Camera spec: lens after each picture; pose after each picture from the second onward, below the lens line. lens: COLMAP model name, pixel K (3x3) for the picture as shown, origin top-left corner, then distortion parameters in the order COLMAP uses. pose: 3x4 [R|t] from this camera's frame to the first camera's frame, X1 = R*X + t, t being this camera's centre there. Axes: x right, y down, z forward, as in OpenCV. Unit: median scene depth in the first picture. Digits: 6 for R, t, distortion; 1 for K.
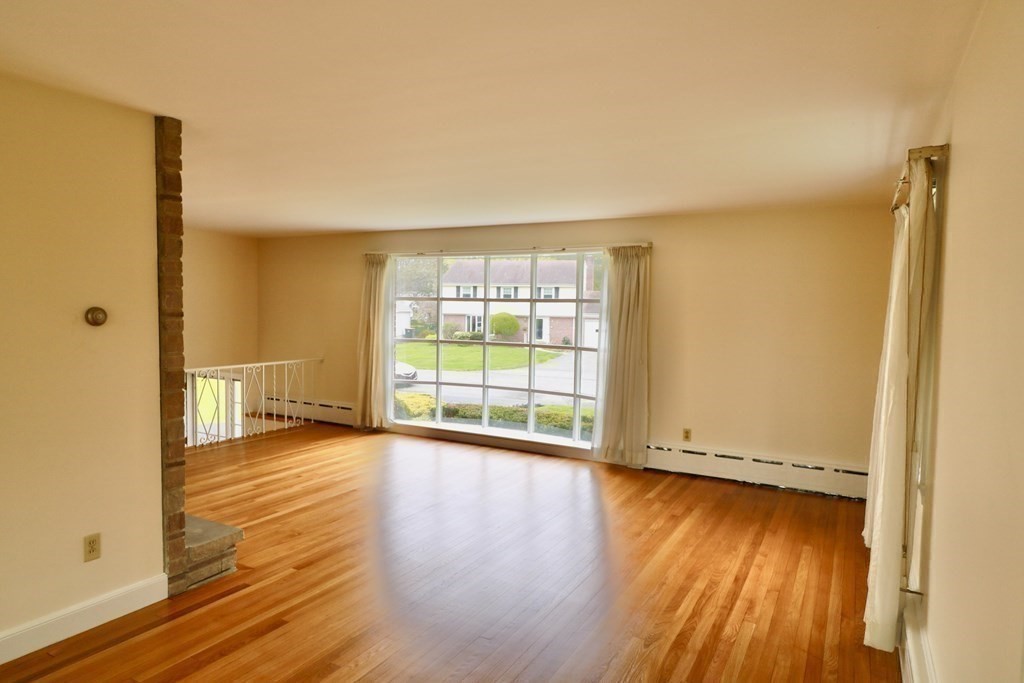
lens RADIAL K [[620.1, 0, 511.1], [0, 620.1, 341.6], [0, 0, 1]] dist [0.001592, -0.000281]
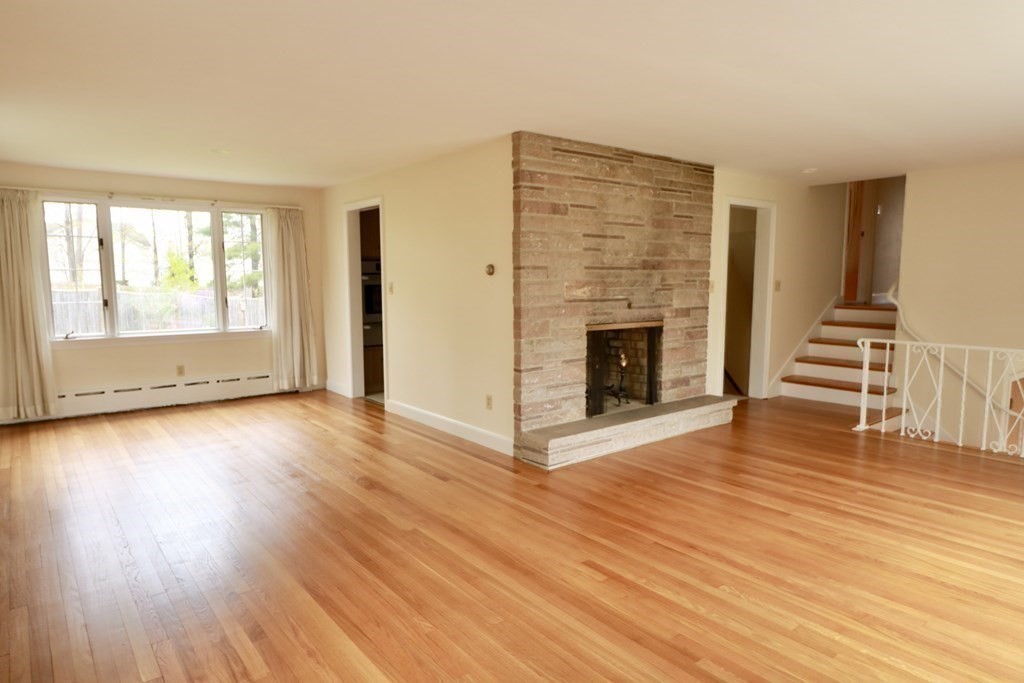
lens RADIAL K [[620.1, 0, 511.3], [0, 620.1, 346.1], [0, 0, 1]] dist [0.001592, -0.000281]
pose [[-0.391342, 0.088108, -0.916018, 0.732983], [-0.047797, 0.992116, 0.115848, -0.026359], [0.919003, 0.089119, -0.384046, 1.407532]]
